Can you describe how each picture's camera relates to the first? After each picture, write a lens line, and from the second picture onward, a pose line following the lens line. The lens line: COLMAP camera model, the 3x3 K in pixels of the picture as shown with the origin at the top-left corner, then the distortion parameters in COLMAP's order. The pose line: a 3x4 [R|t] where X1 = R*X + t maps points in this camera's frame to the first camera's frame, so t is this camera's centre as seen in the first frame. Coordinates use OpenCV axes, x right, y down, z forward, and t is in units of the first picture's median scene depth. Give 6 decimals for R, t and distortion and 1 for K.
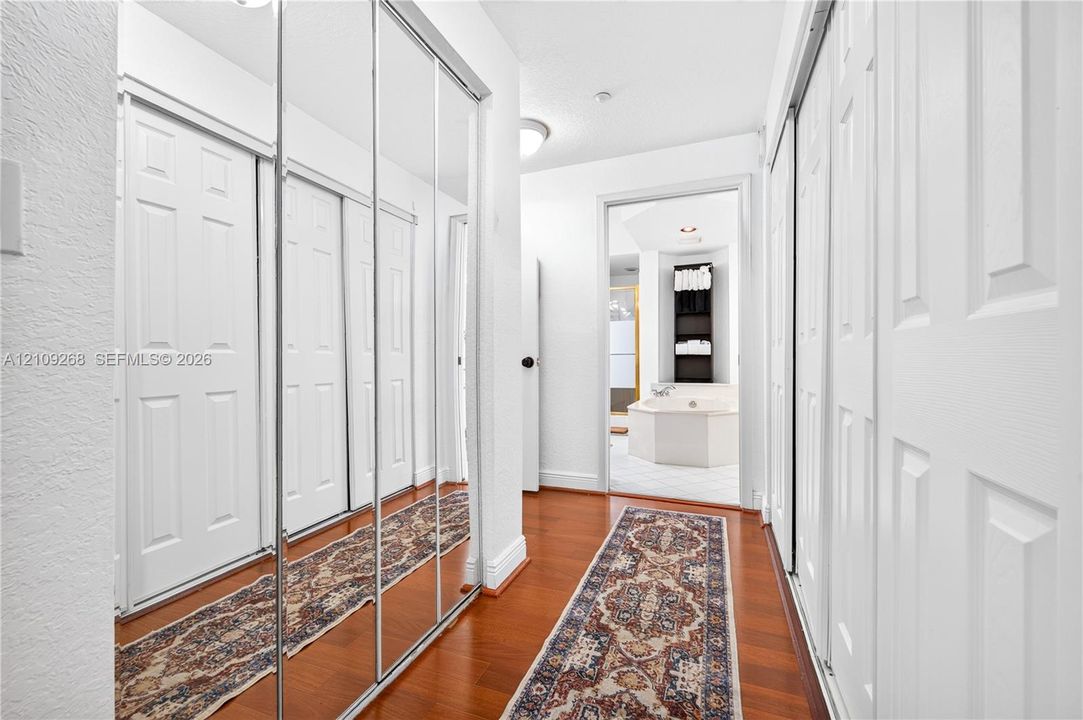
lens RADIAL K [[447.6, 0, 534.9], [0, 447.6, 359.5], [0, 0, 1]] dist [-0.013445, -0.000170]
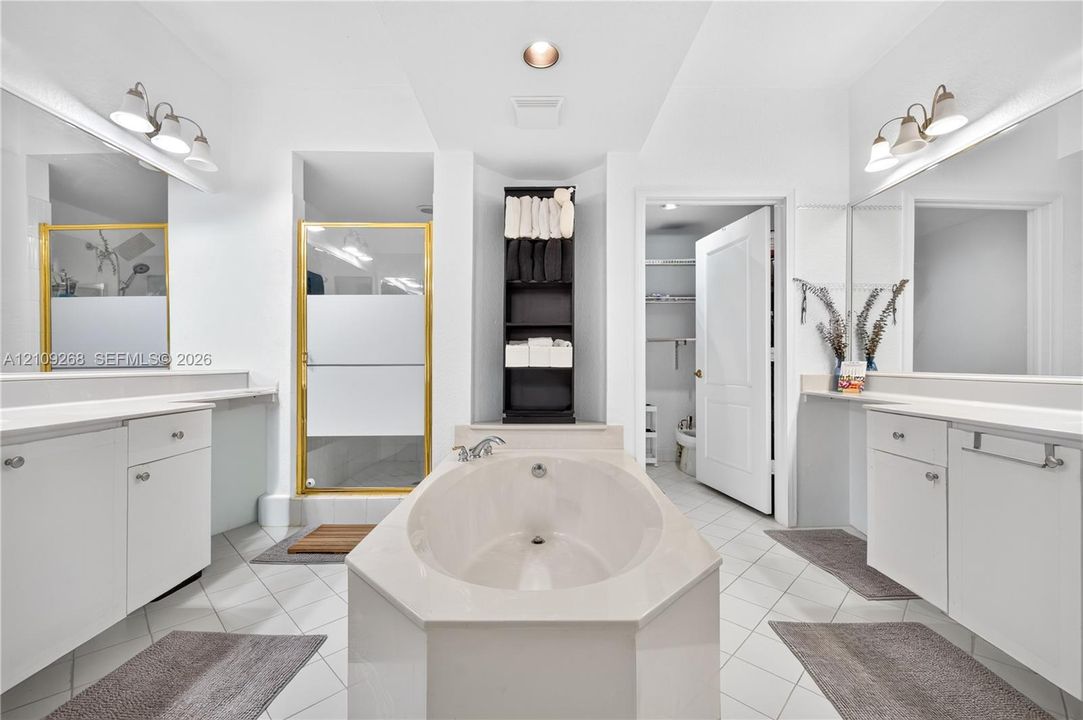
lens RADIAL K [[447.6, 0, 539.4], [0, 447.6, 361.4], [0, 0, 1]] dist [-0.013445, -0.000170]
pose [[0.924767, 0.009653, 0.380412, 0.163631], [-0.009404, 0.999953, -0.002514, -0.016182], [-0.380418, -0.001252, 0.924814, 0.535756]]
